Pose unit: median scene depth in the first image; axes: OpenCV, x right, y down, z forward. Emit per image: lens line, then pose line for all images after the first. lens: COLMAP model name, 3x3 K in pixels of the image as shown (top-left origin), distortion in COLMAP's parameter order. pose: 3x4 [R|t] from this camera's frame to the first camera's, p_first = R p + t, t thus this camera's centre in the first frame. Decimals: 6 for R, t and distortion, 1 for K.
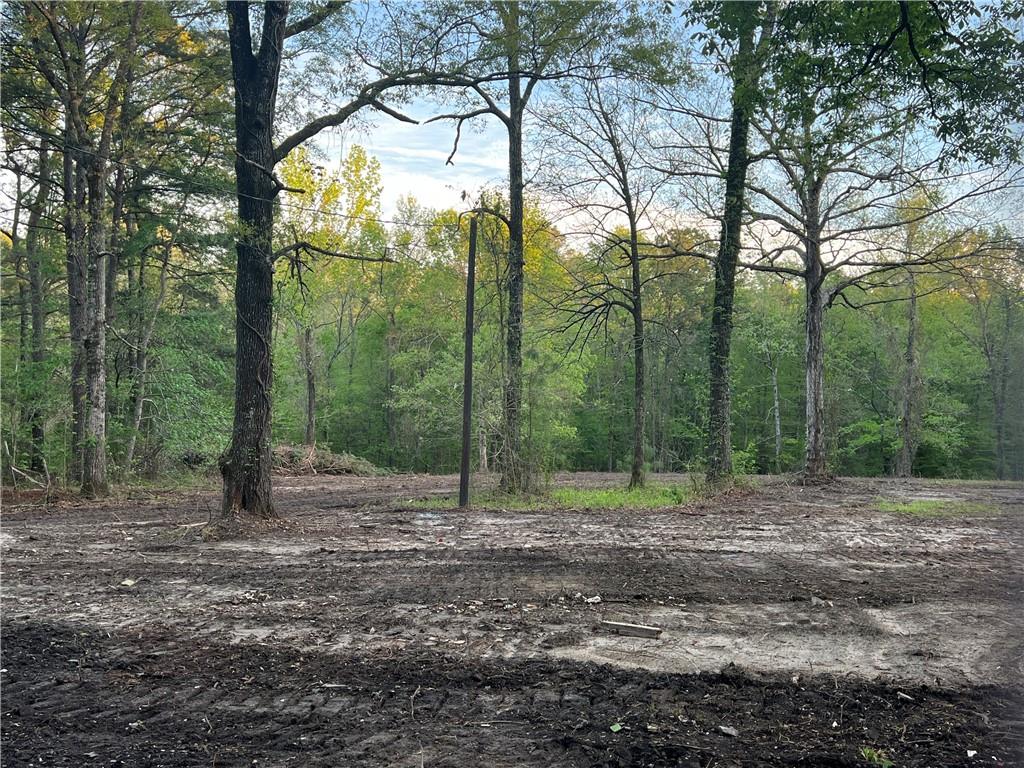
lens RADIAL K [[1063.2, 0, 503.8], [0, 1063.2, 384.1], [0, 0, 1]] dist [0.134589, -0.292416]
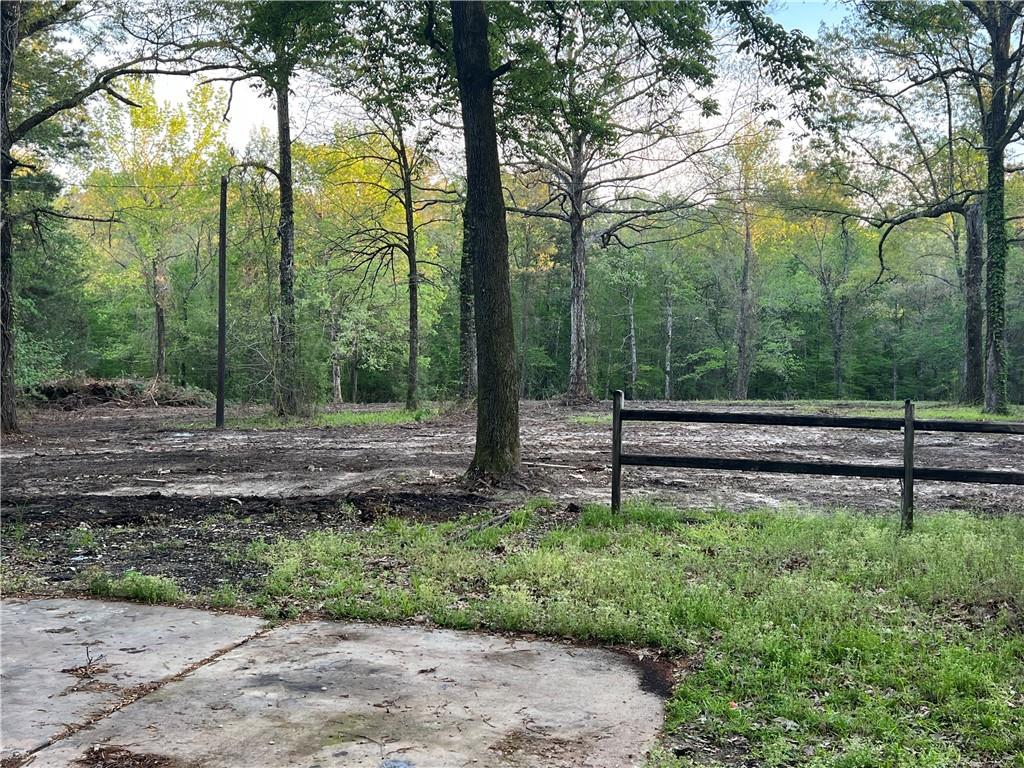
lens RADIAL K [[1111.2, 0, 512.0], [0, 1111.2, 384.0], [0, 0, 1]] dist [0.015494, 0.009618]
pose [[0.995644, -0.013575, 0.092243, 0.163220], [0.007599, 0.997867, 0.064837, -0.008188], [-0.092926, -0.063853, 0.993623, -0.230813]]
